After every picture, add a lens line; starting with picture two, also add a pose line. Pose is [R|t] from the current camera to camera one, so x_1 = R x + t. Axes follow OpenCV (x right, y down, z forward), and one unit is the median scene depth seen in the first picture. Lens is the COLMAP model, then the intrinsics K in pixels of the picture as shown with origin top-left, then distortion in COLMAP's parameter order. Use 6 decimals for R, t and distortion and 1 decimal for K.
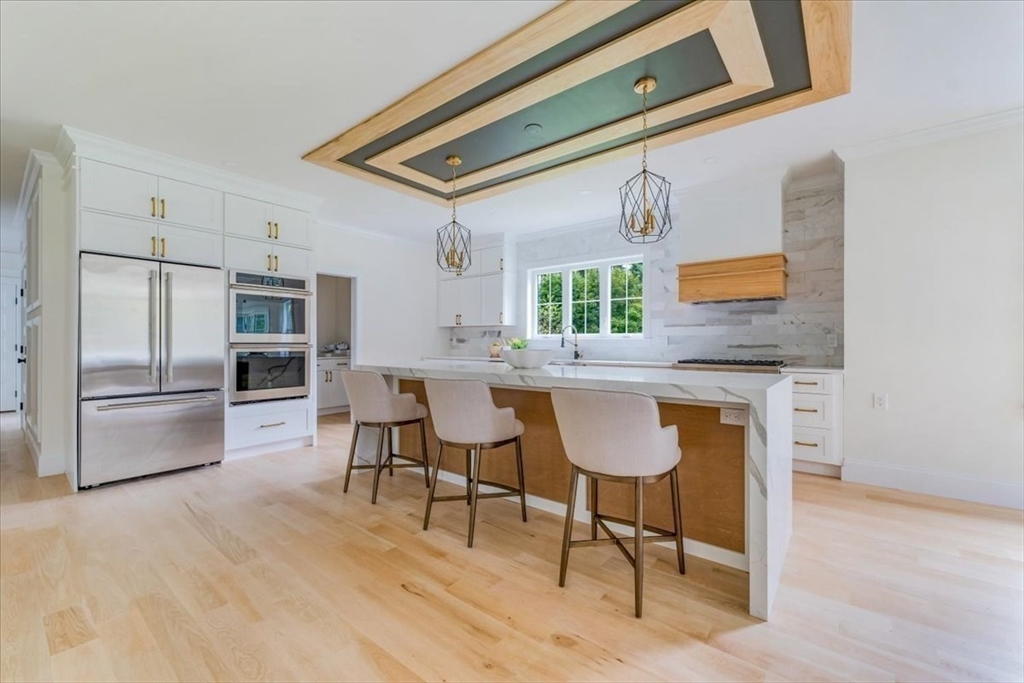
lens RADIAL K [[417.8, 0, 513.9], [0, 417.8, 341.5], [0, 0, 1]] dist [0.002017, 0.000542]
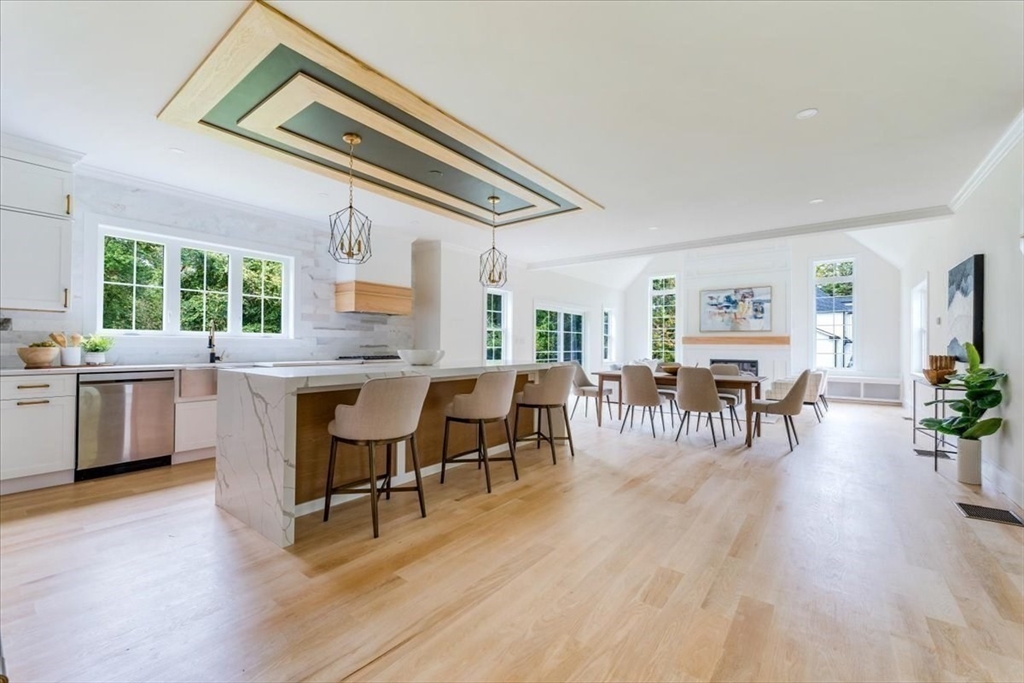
lens RADIAL K [[417.8, 0, 513.9], [0, 417.8, 341.5], [0, 0, 1]] dist [0.002017, 0.000542]
pose [[-0.016510, 0.006482, 0.999843, -0.895483], [-0.009491, 0.999933, -0.006640, 0.000623], [-0.999819, -0.009599, -0.016448, 0.576006]]
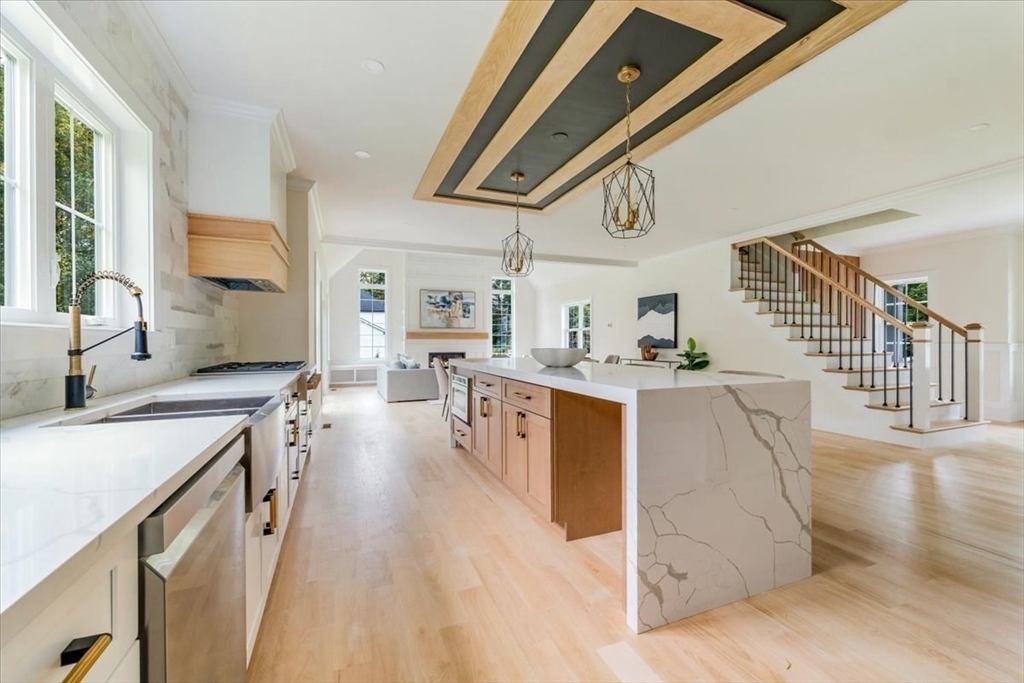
lens RADIAL K [[417.8, 0, 513.9], [0, 417.8, 341.5], [0, 0, 1]] dist [0.002017, 0.000542]
pose [[-0.872736, 0.003274, 0.488181, -0.265342], [0.004112, 0.999991, 0.000644, 0.005090], [-0.488175, 0.002570, -0.872742, 1.461124]]
